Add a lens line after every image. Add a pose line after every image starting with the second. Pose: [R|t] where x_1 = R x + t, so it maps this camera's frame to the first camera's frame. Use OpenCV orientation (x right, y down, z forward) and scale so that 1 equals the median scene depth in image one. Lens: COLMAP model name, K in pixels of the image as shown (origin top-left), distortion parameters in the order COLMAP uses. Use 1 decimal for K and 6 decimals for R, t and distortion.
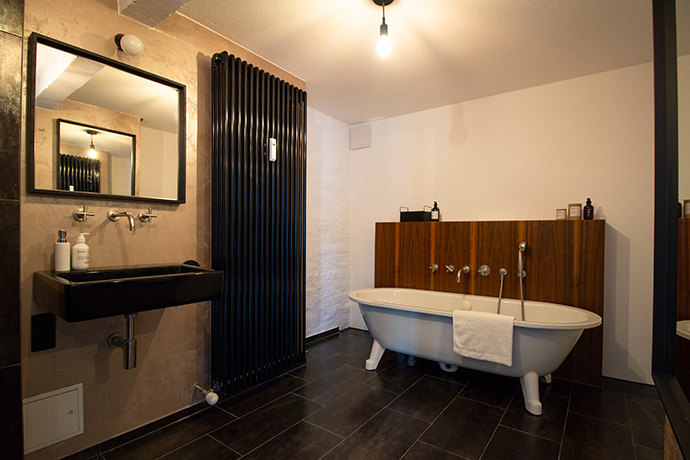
lens RADIAL K [[341.6, 0, 346.3], [0, 341.6, 234.8], [0, 0, 1]] dist [0.000458, 0.000208]
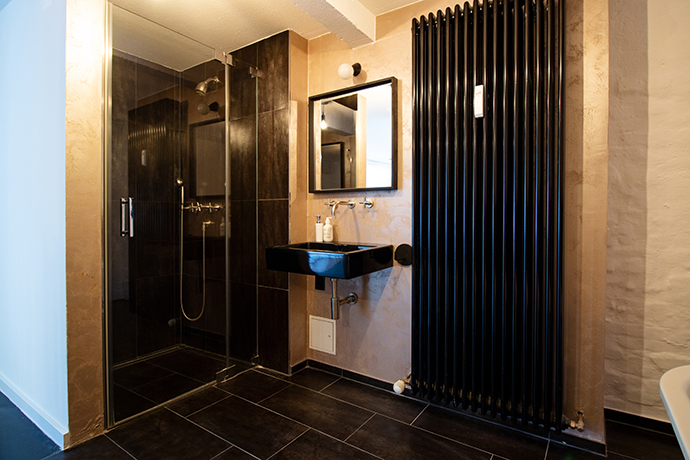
lens RADIAL K [[341.6, 0, 345.9], [0, 341.6, 222.5], [0, 0, 1]] dist [0.000458, 0.000208]
pose [[0.068249, 0.006913, -0.997644, 0.596596], [-0.003854, 0.999970, 0.006665, 0.006230], [0.997661, 0.003390, 0.068273, 0.828730]]
